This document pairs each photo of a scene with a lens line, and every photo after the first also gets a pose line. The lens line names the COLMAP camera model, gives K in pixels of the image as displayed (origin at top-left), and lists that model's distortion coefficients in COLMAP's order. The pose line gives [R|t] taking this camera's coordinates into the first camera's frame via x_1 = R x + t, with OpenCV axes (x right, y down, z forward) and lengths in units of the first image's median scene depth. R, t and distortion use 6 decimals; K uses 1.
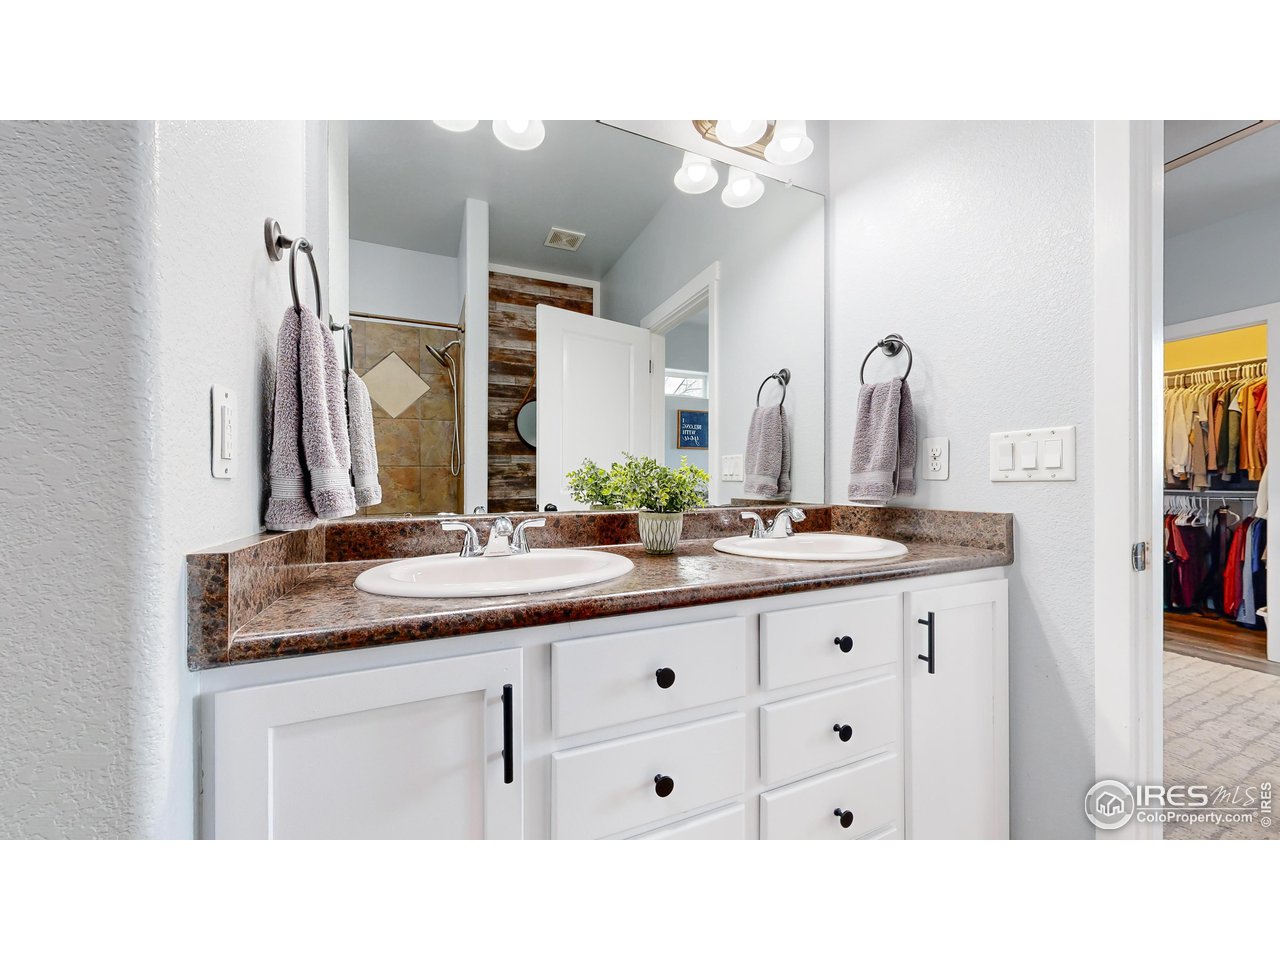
lens RADIAL K [[469.7, 0, 645.6], [0, 469.7, 479.9], [0, 0, 1]] dist [-0.001208, -0.000131]
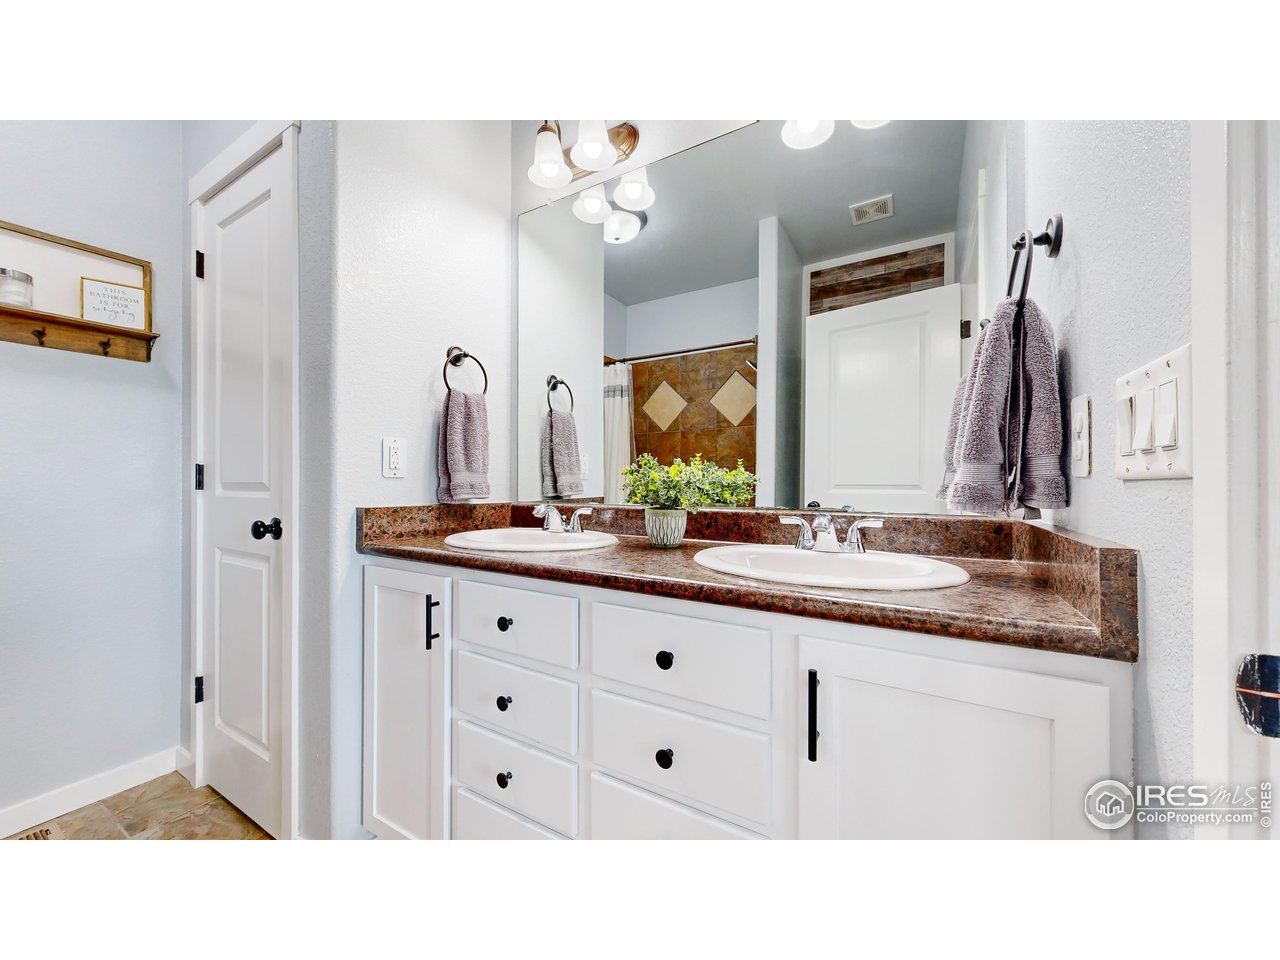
lens RADIAL K [[469.7, 0, 648.7], [0, 469.7, 479.8], [0, 0, 1]] dist [-0.001208, -0.000131]
pose [[0.572945, 0.003963, -0.819584, 0.368268], [0.001069, 0.999984, 0.005583, -0.001176], [0.819593, -0.004075, 0.572932, 0.150919]]
